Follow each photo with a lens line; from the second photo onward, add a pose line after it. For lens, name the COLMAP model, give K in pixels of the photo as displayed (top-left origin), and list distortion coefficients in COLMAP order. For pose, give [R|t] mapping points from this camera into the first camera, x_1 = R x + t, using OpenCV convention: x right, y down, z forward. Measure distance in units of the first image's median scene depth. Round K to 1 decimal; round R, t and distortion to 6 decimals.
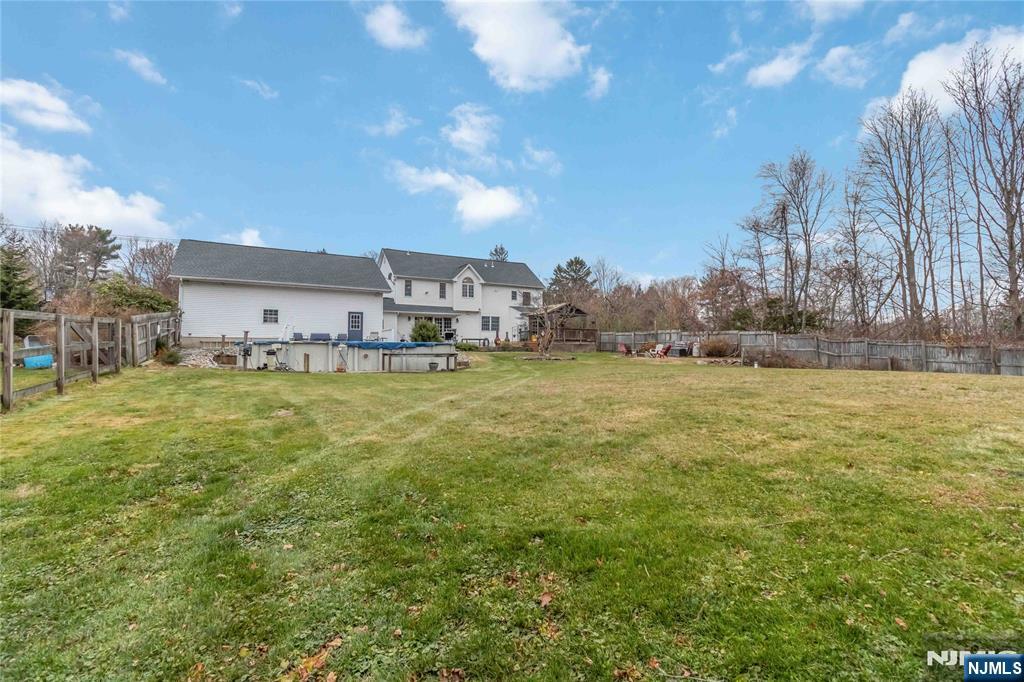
lens RADIAL K [[472.7, 0, 519.6], [0, 472.7, 323.2], [0, 0, 1]] dist [-0.000888, -0.000336]
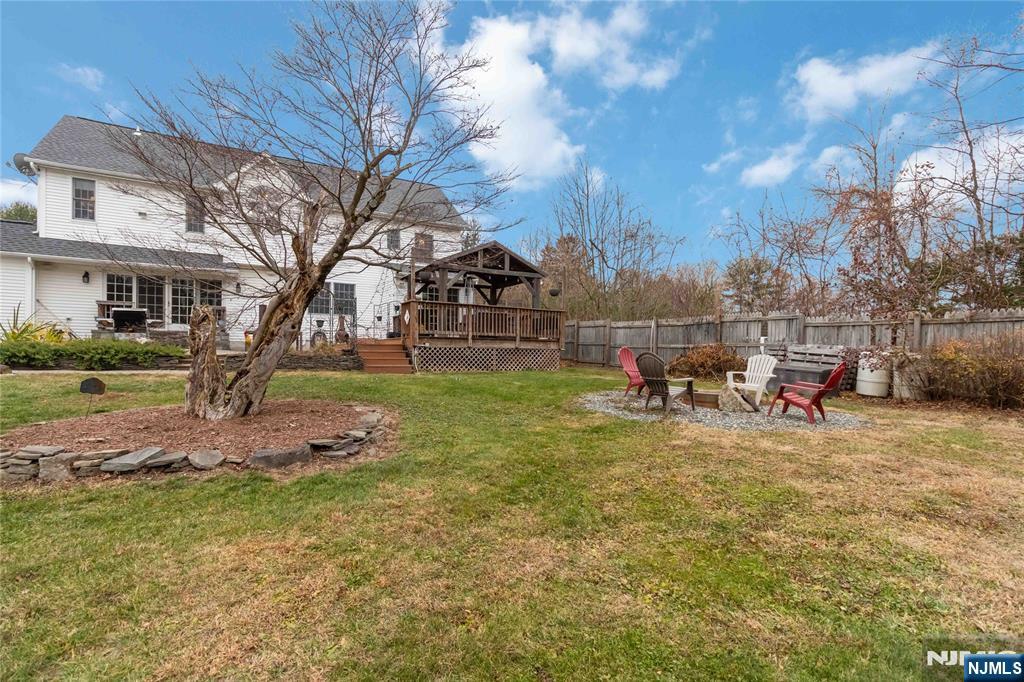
lens RADIAL K [[472.7, 0, 519.6], [0, 472.7, 323.2], [0, 0, 1]] dist [-0.000888, -0.000336]
pose [[0.999884, 0.013529, -0.006962, 0.128273], [-0.013484, 0.999888, 0.006485, 0.021072], [0.007049, -0.006390, 0.999955, 0.597376]]
